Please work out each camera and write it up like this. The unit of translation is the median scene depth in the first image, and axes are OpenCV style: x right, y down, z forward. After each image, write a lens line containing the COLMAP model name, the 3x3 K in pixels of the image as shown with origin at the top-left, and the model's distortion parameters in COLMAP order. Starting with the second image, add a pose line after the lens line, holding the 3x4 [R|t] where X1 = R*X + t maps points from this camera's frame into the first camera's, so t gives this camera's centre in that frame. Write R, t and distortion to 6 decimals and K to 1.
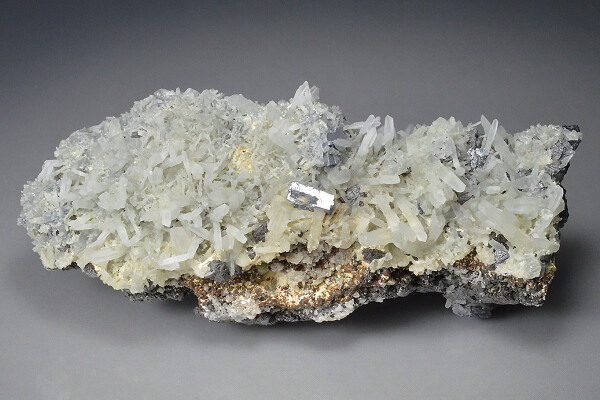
lens RADIAL K [[1656.4, 0, 299.2], [0, 1656.4, 200.9], [0, 0, 1]] dist [-0.037485, 0.000000]
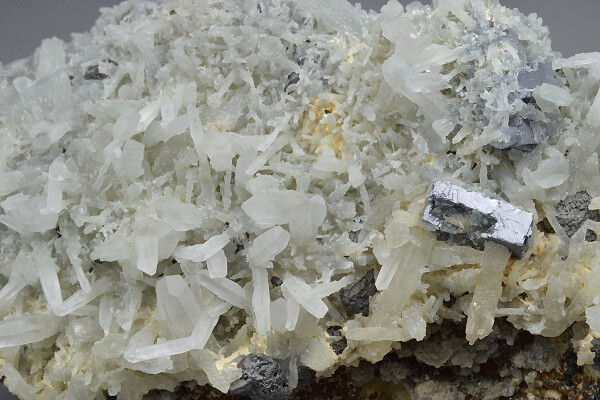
lens RADIAL K [[1656.4, 0, 301.9], [0, 1656.4, 202.0], [0, 0, 1]] dist [-0.037485, 0.000000]
pose [[0.997817, 0.028559, -0.059537, -0.013041], [-0.030404, 0.999078, -0.030307, 0.008305], [0.058617, 0.032051, 0.997766, 0.555373]]
